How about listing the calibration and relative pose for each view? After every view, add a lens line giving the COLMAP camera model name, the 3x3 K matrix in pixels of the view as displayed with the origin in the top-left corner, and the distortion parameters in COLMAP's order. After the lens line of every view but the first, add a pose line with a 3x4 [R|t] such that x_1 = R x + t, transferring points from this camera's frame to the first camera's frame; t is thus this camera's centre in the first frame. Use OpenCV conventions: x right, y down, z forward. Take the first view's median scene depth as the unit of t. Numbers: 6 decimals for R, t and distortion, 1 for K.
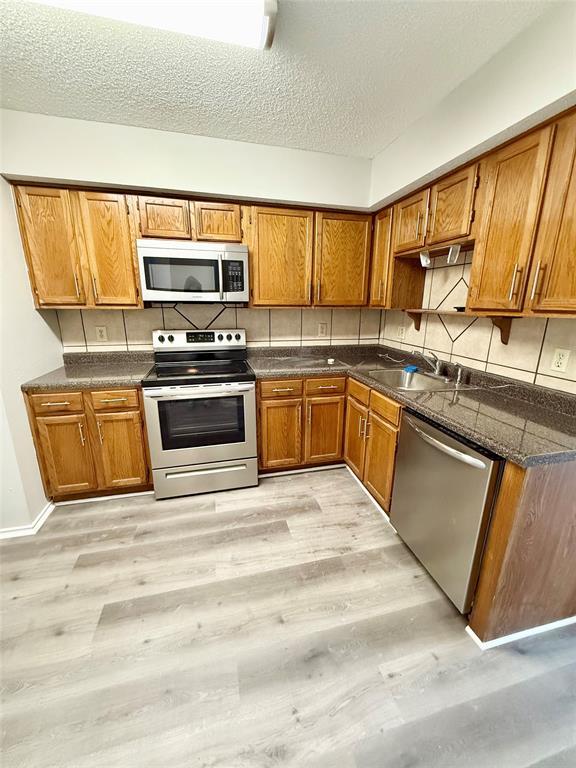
lens RADIAL K [[304.7, 0, 289.7], [0, 304.7, 384.8], [0, 0, 1]] dist [-0.005223, 0.000796]
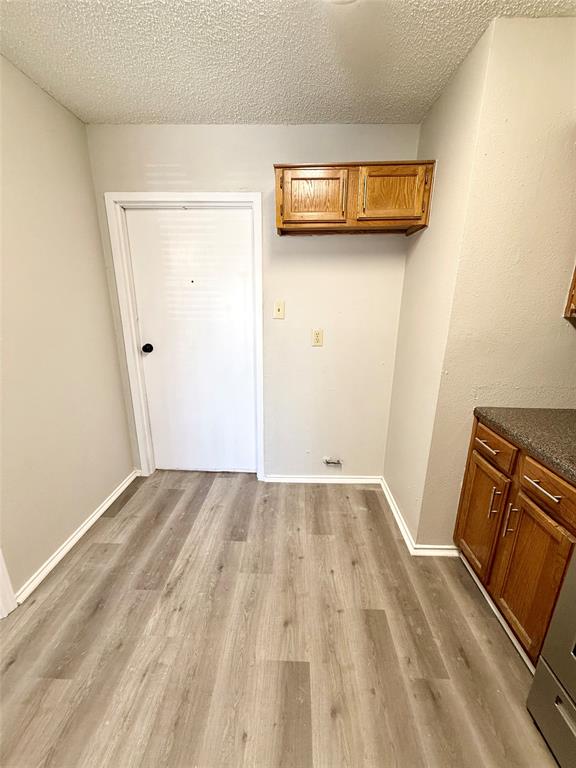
lens RADIAL K [[304.7, 0, 288.1], [0, 304.7, 381.9], [0, 0, 1]] dist [-0.005223, 0.000796]
pose [[-0.281073, 0.234313, -0.930642, 0.004390], [-0.266153, 0.912665, 0.310170, -0.184312], [0.922041, 0.334874, -0.194162, 0.685444]]
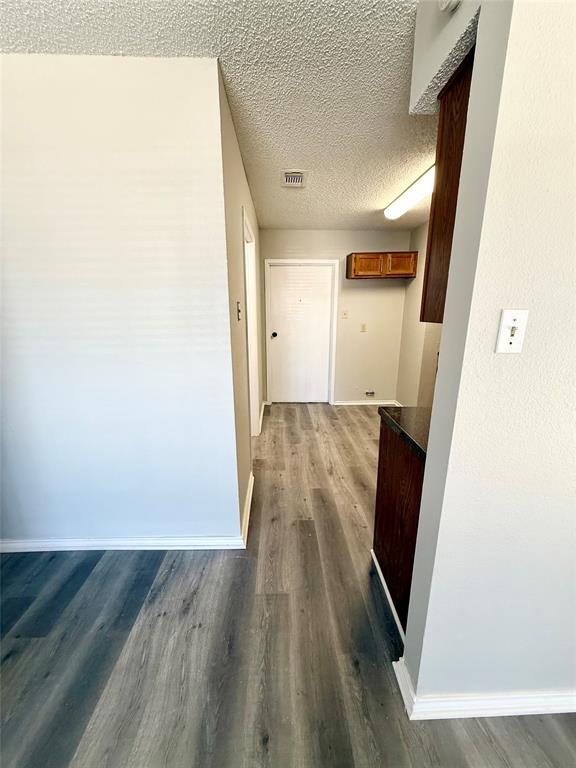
lens RADIAL K [[304.7, 0, 286.9], [0, 304.7, 384.0], [0, 0, 1]] dist [-0.005223, 0.000796]
pose [[-0.221637, 0.213790, -0.951405, 1.344101], [-0.261164, 0.927012, 0.269149, -0.081643], [0.939505, 0.308127, -0.149626, 0.432723]]
